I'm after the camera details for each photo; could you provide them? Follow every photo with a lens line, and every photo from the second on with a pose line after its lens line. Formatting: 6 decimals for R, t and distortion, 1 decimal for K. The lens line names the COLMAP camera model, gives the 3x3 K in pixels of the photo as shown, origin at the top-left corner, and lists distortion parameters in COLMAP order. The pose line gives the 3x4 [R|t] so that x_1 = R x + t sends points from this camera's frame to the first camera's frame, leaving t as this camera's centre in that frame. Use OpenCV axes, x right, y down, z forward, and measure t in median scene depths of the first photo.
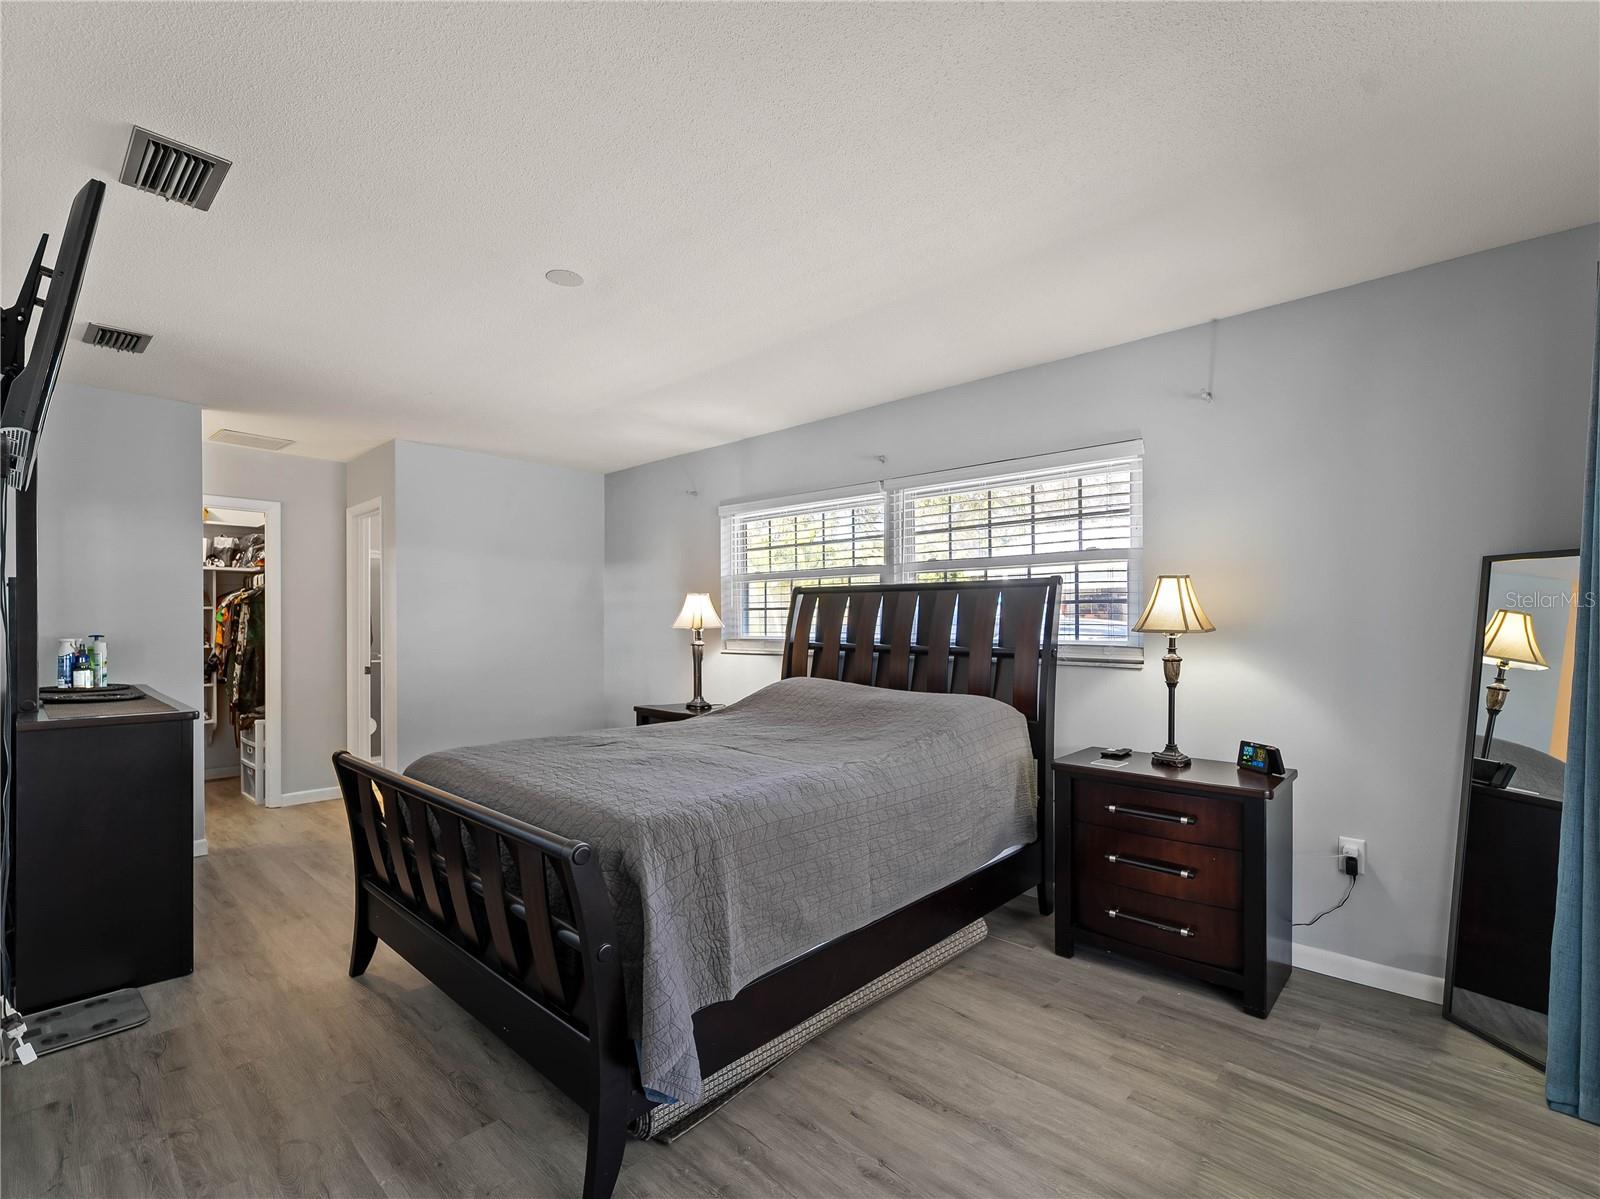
lens RADIAL K [[736.2, 0, 814.1], [0, 736.2, 620.3], [0, 0, 1]] dist [-0.001565, -0.000767]
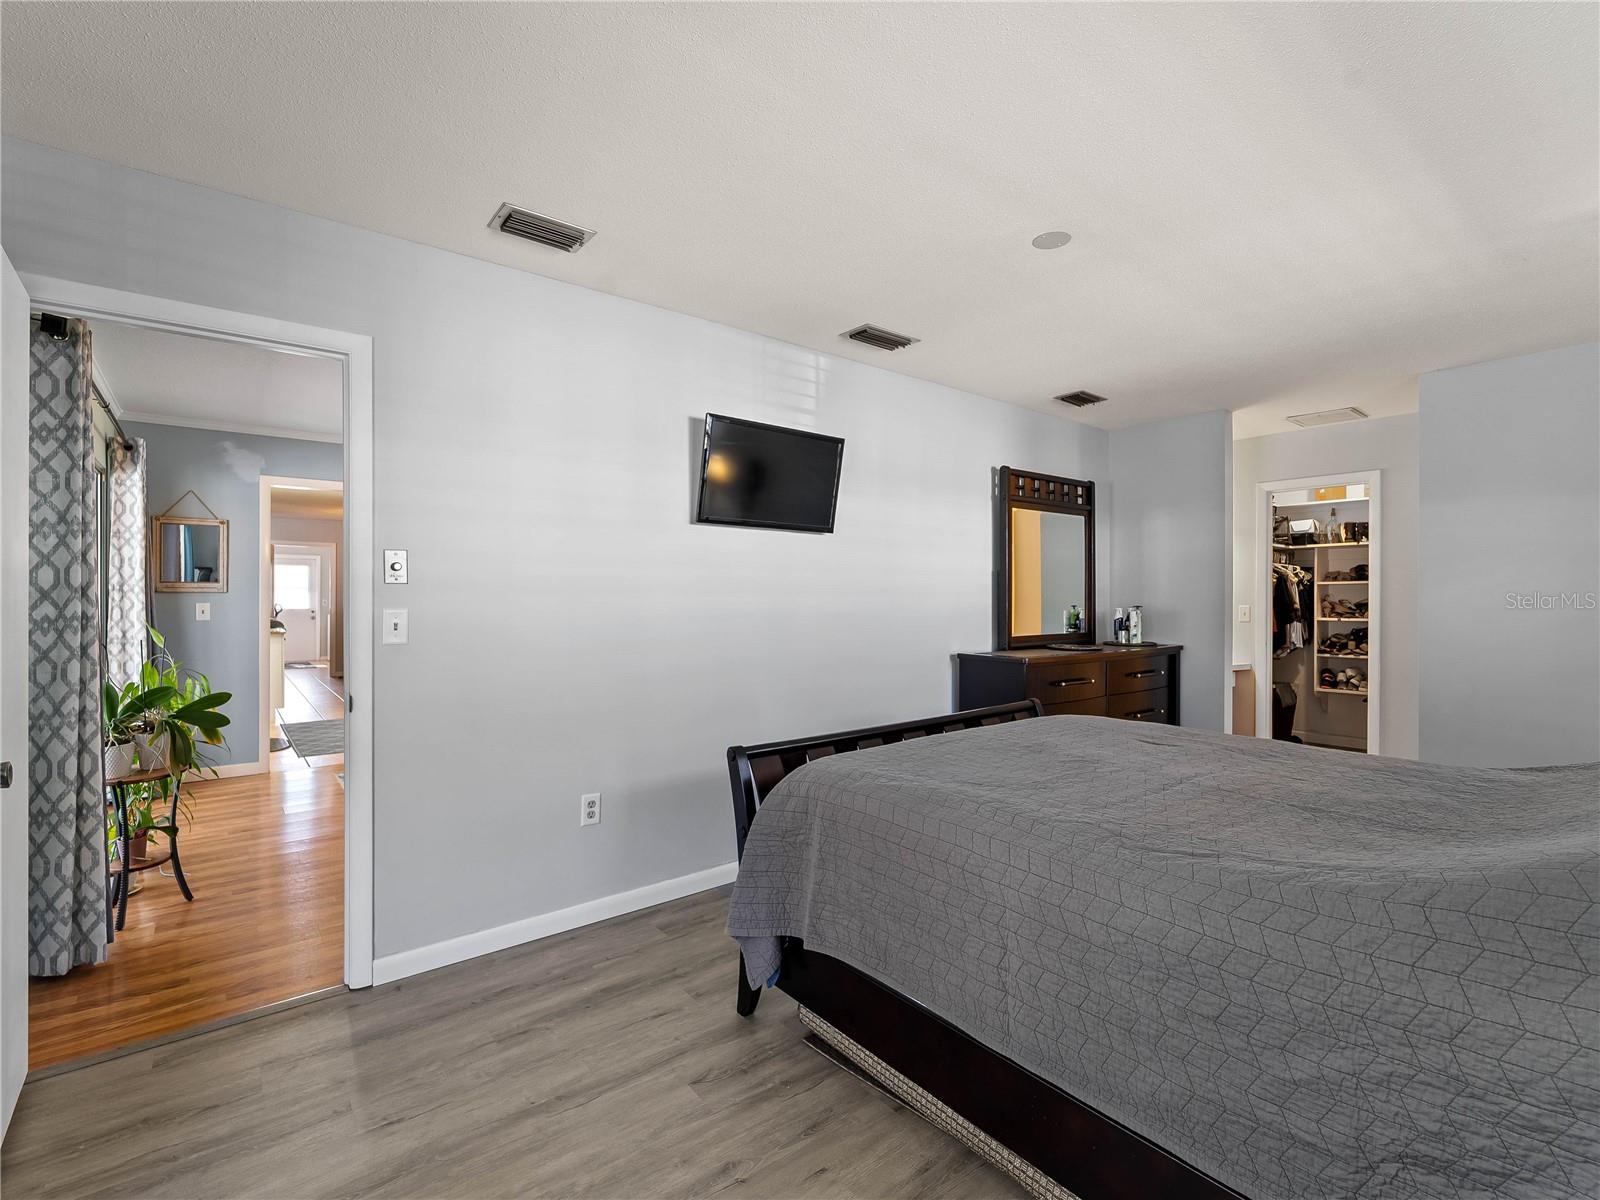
lens RADIAL K [[729.9, 0, 803.3], [0, 729.9, 609.0], [0, 0, 1]] dist [-0.002470, -0.001229]
pose [[-0.160249, 0.016685, -0.986936, 0.883435], [0.011960, 0.999817, 0.014961, -0.001453], [0.987004, -0.009406, -0.160419, 1.112001]]
